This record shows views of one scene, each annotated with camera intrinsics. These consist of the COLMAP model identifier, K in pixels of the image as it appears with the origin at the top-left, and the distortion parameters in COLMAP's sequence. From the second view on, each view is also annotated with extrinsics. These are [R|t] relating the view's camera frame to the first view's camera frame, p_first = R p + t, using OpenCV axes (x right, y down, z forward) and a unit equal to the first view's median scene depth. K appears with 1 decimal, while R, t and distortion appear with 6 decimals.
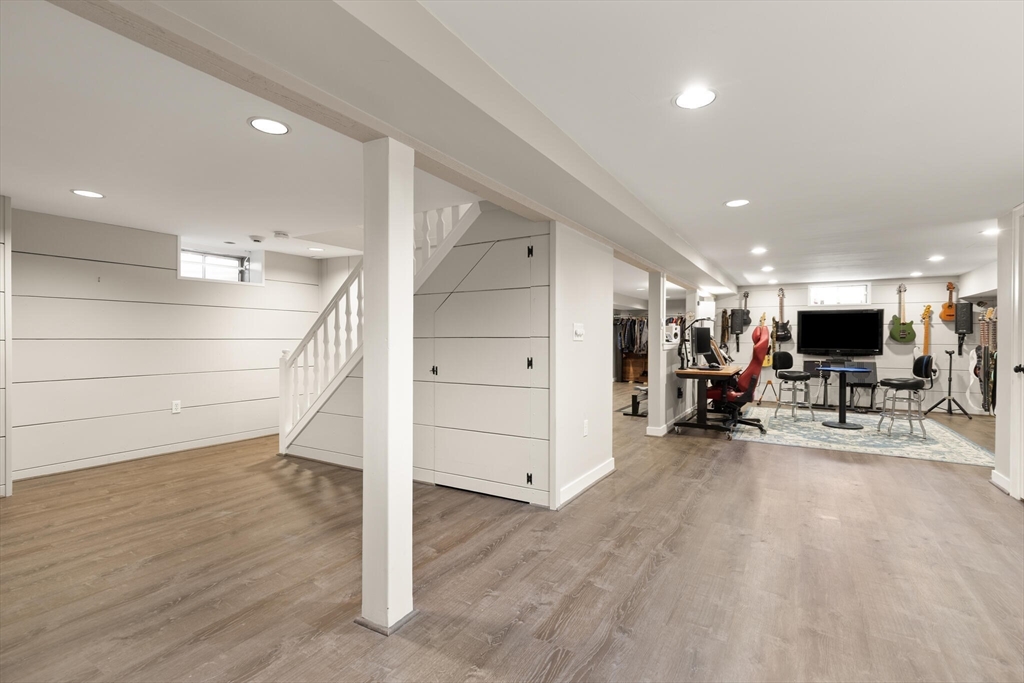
lens RADIAL K [[468.2, 0, 517.6], [0, 468.2, 341.8], [0, 0, 1]] dist [0.009955, -0.001968]
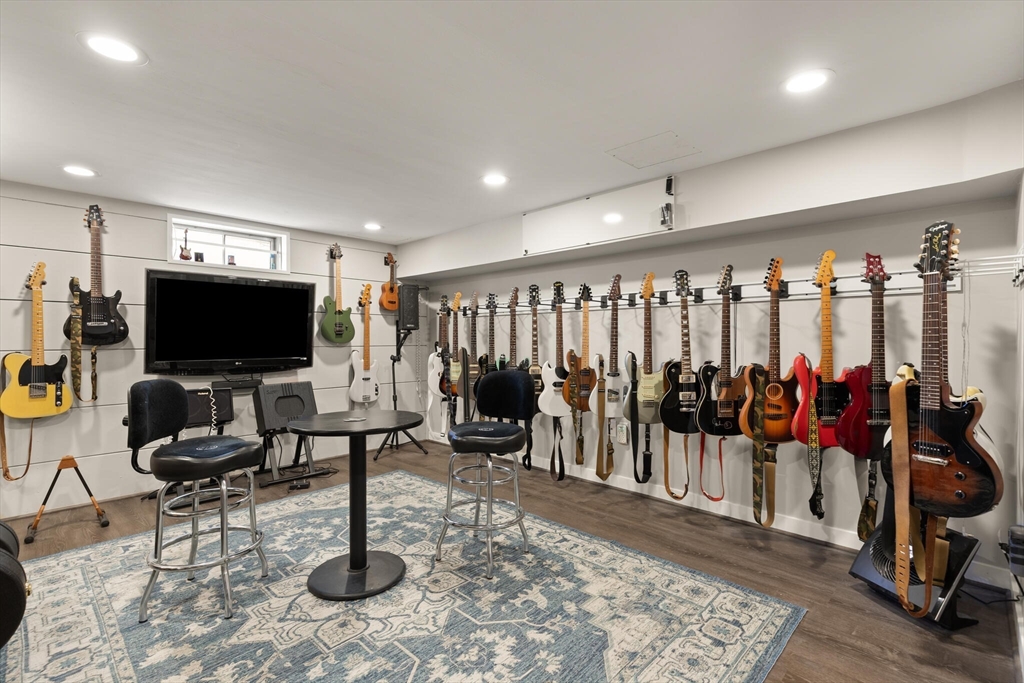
lens RADIAL K [[468.2, 0, 514.6], [0, 468.2, 342.4], [0, 0, 1]] dist [0.009955, -0.001968]
pose [[0.229934, -0.010019, 0.973155, 0.300209], [0.009351, 0.999924, 0.008085, -0.003178], [-0.973161, 0.007241, 0.230010, 0.657004]]
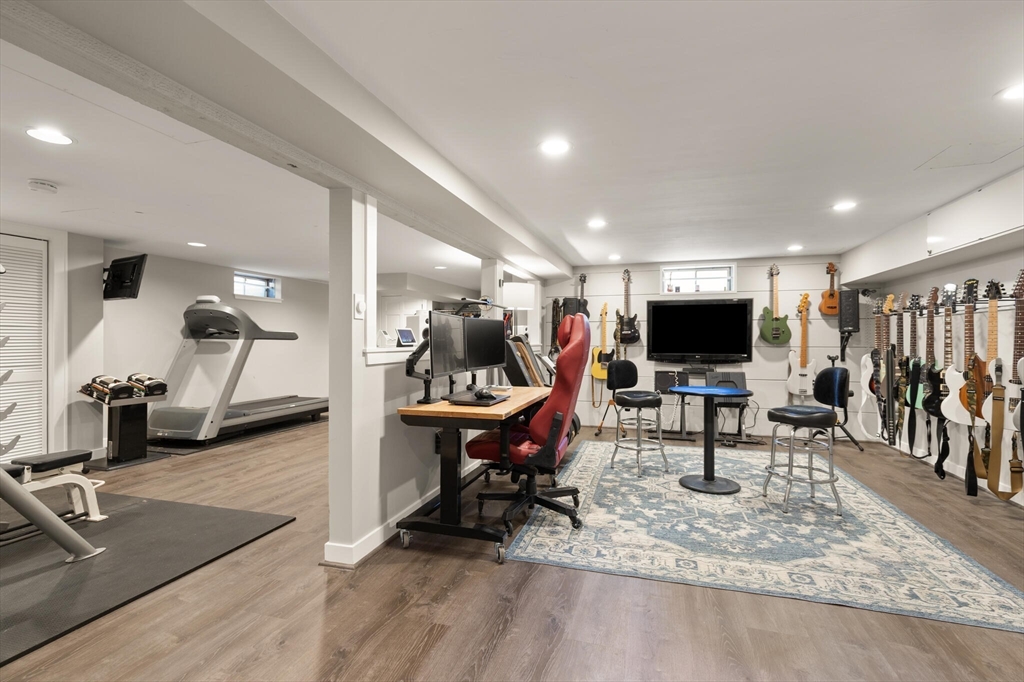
lens RADIAL K [[468.2, 0, 511.1], [0, 468.2, 339.5], [0, 0, 1]] dist [0.009955, -0.001968]
pose [[0.972513, -0.002448, 0.232836, 0.251662], [0.004537, 0.999954, -0.008437, -0.002164], [-0.232805, 0.009261, 0.972479, 0.391166]]
